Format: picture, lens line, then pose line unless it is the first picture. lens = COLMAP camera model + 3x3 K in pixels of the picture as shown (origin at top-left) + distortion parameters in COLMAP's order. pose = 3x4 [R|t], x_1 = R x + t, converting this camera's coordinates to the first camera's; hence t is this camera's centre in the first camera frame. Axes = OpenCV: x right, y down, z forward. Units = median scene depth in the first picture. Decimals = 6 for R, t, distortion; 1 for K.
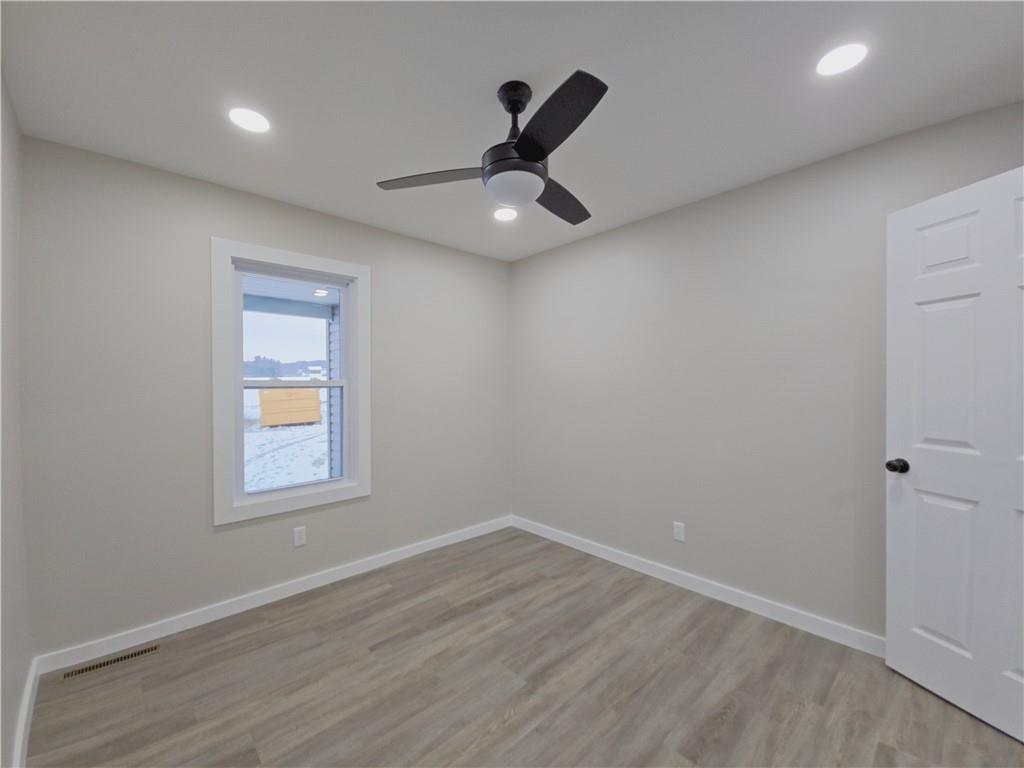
lens RADIAL K [[415.7, 0, 507.7], [0, 415.7, 388.0], [0, 0, 1]] dist [0.003972, -0.004937]
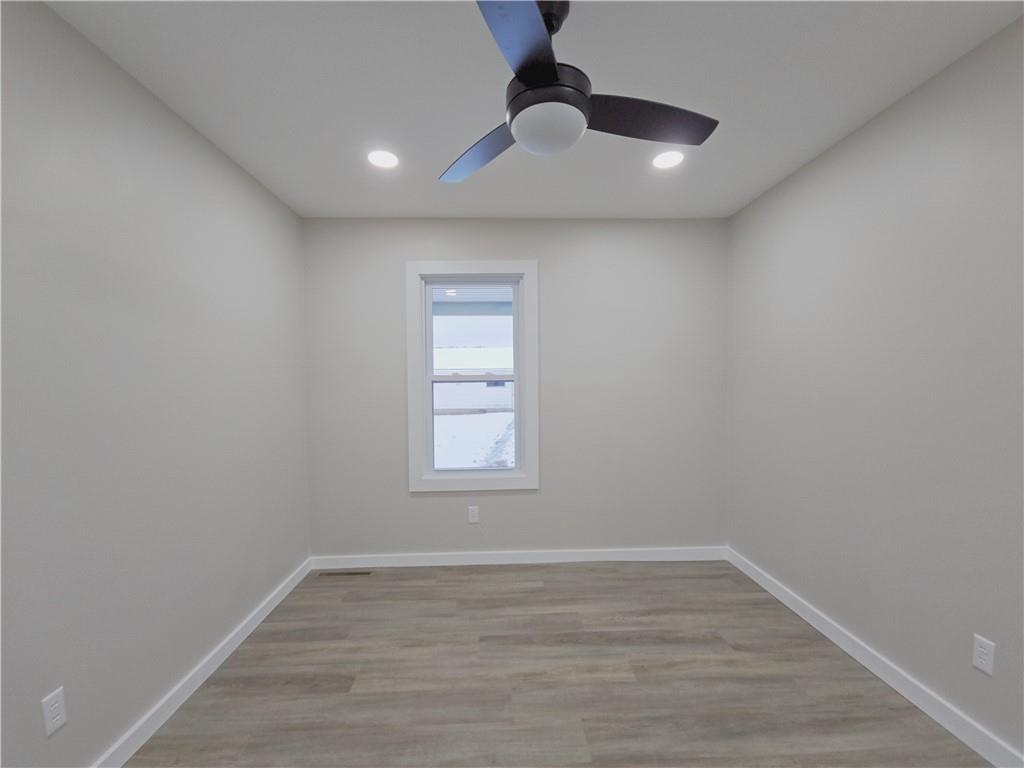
lens RADIAL K [[415.7, 0, 507.7], [0, 415.7, 388.0], [0, 0, 1]] dist [0.003972, -0.004937]
pose [[0.752912, 0.011895, -0.658013, 0.334480], [0.000007, 0.999837, 0.018082, -0.005170], [0.658121, -0.013618, 0.752789, 0.245532]]
